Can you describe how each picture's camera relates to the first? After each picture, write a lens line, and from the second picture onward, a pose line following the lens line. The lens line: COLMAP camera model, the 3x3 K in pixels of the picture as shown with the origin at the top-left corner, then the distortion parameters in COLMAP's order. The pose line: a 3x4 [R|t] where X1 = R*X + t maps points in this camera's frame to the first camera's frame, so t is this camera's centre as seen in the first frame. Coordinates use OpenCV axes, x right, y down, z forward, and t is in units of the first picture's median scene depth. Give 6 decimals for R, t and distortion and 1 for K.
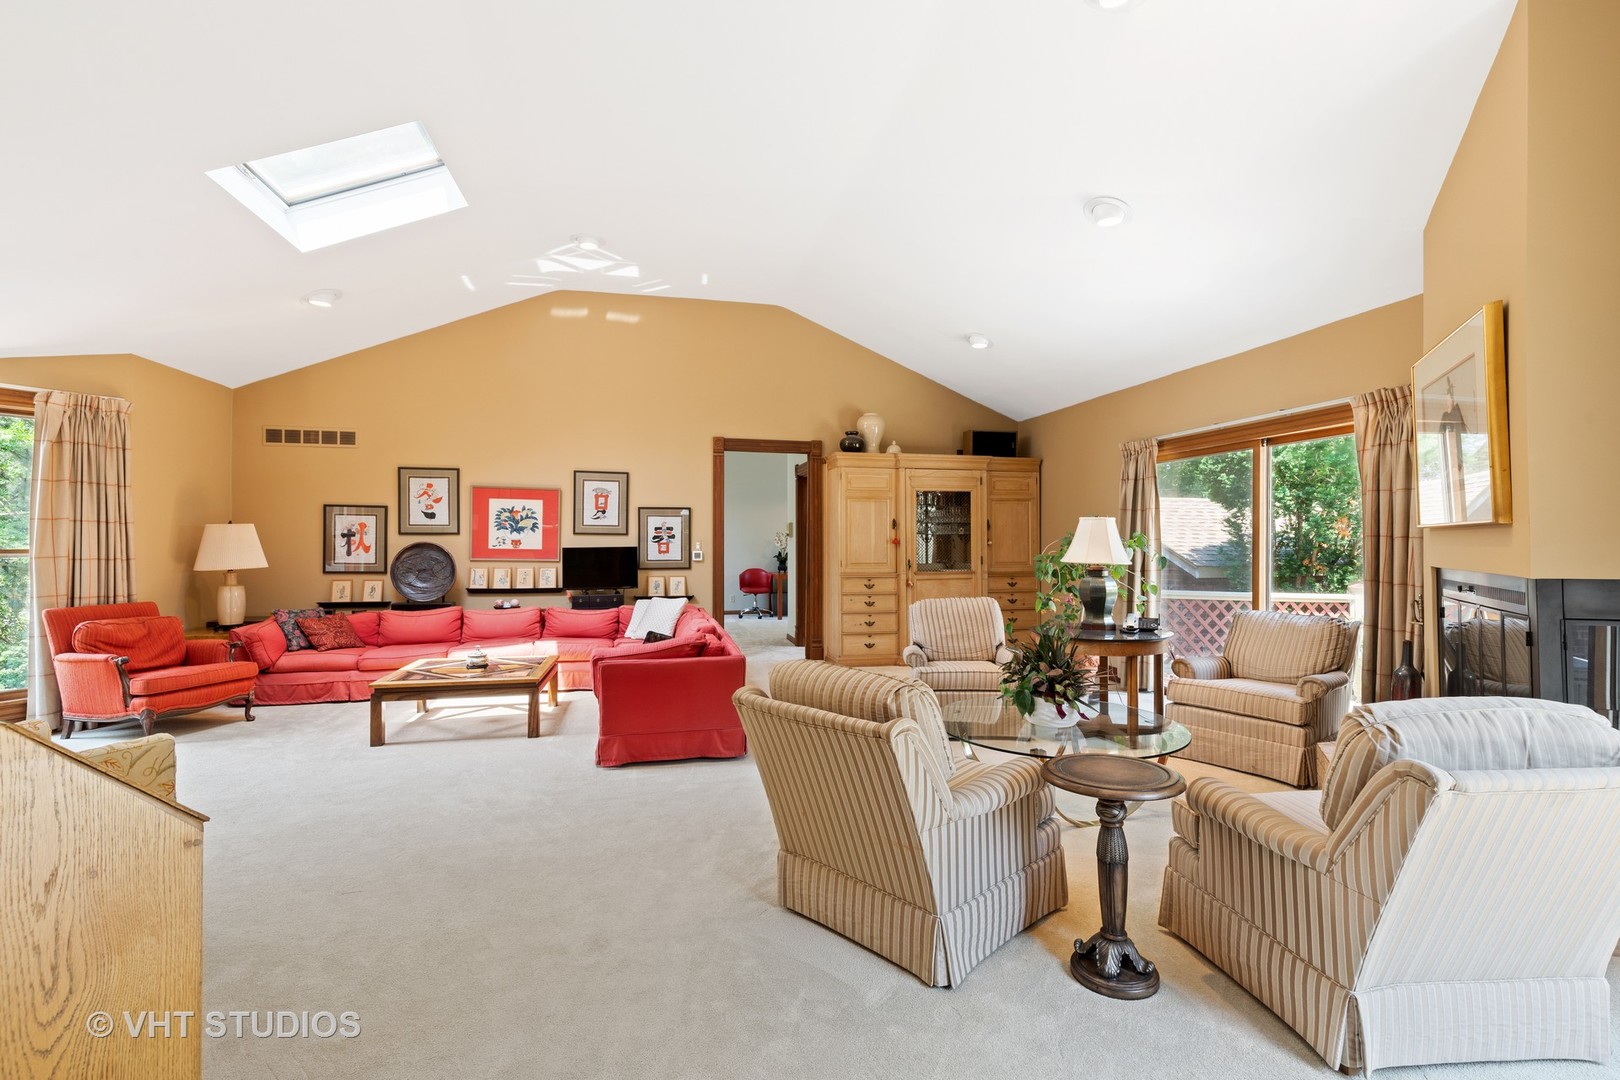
lens RADIAL K [[750.8, 0, 816.5], [0, 750.8, 546.7], [0, 0, 1]] dist [0.002480, 0.000077]
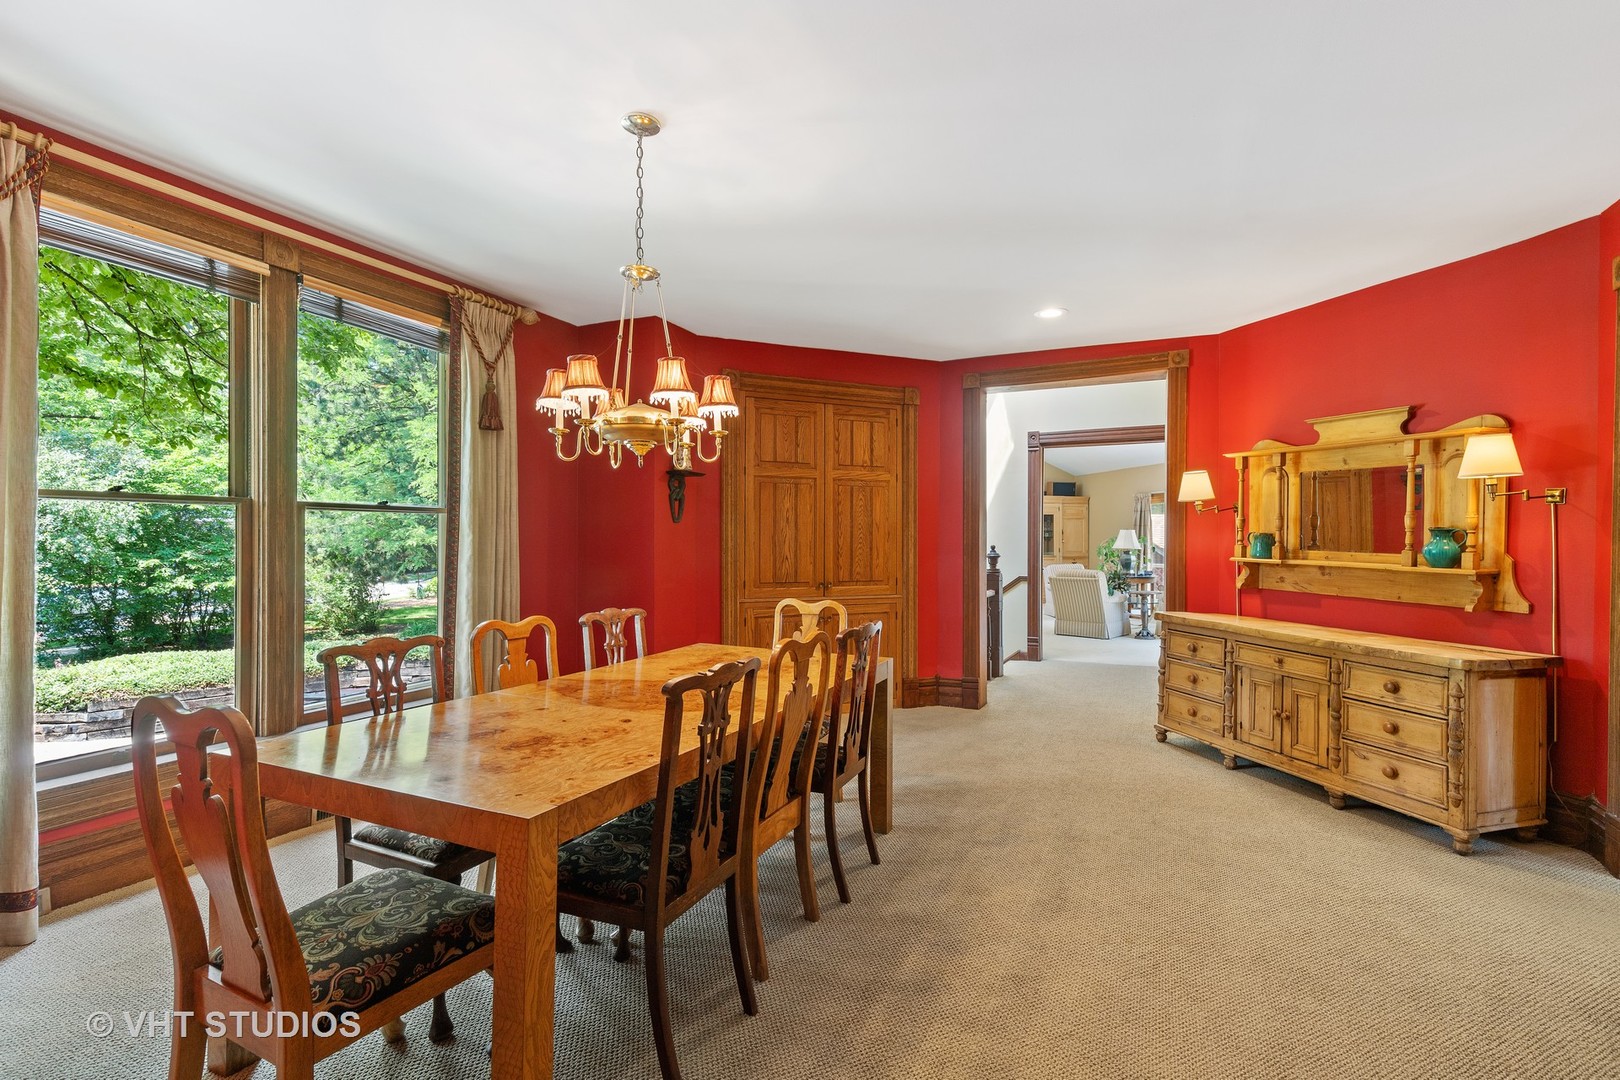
lens RADIAL K [[750.8, 0, 816.5], [0, 750.8, 546.7], [0, 0, 1]] dist [0.002480, 0.000077]
pose [[0.999820, -0.003070, 0.018733, -0.627855], [0.003092, 0.999995, -0.001164, 0.014114], [-0.018729, 0.001222, 0.999824, -1.311201]]
